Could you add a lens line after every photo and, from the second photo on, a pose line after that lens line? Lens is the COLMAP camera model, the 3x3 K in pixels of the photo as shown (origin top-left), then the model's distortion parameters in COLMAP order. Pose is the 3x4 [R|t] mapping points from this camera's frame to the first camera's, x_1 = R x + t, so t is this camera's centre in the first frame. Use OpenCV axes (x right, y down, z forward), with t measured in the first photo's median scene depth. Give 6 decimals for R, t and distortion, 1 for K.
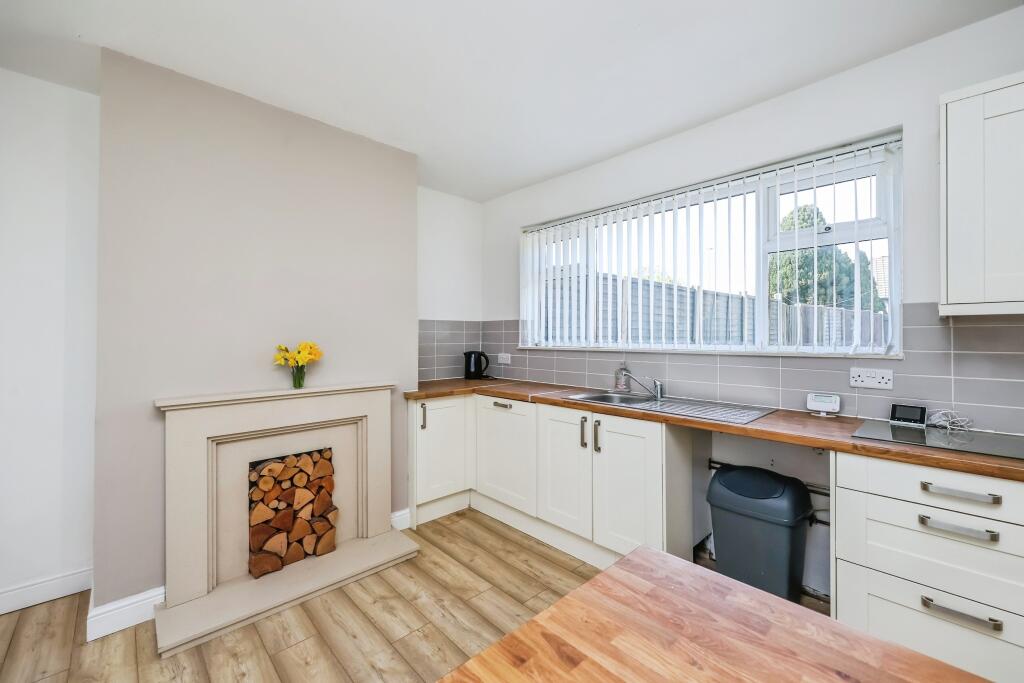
lens RADIAL K [[418.7, 0, 512.0], [0, 418.7, 341.5], [0, 0, 1]] dist [0.000616, 0.000006]
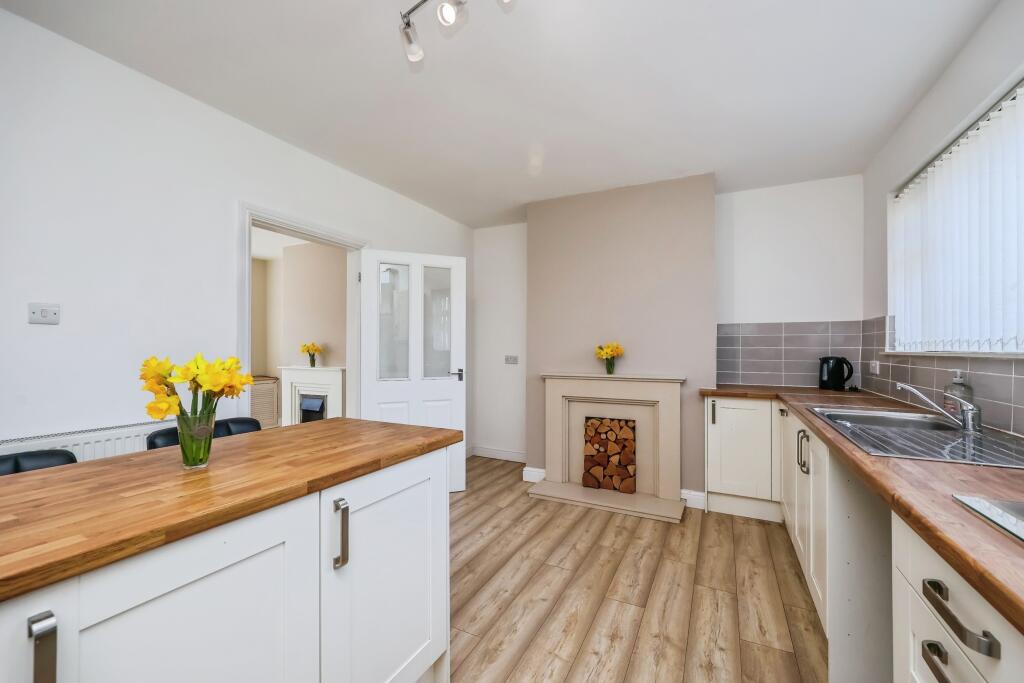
lens RADIAL K [[412.2, 0, 512.0], [0, 412.2, 341.5], [0, 0, 1]] dist [-0.000219, -0.000018]
pose [[0.337200, -0.010796, -0.941371, 0.761271], [-0.012991, 0.999786, -0.016119, 0.021816], [0.941344, 0.017665, 0.336987, 0.163932]]
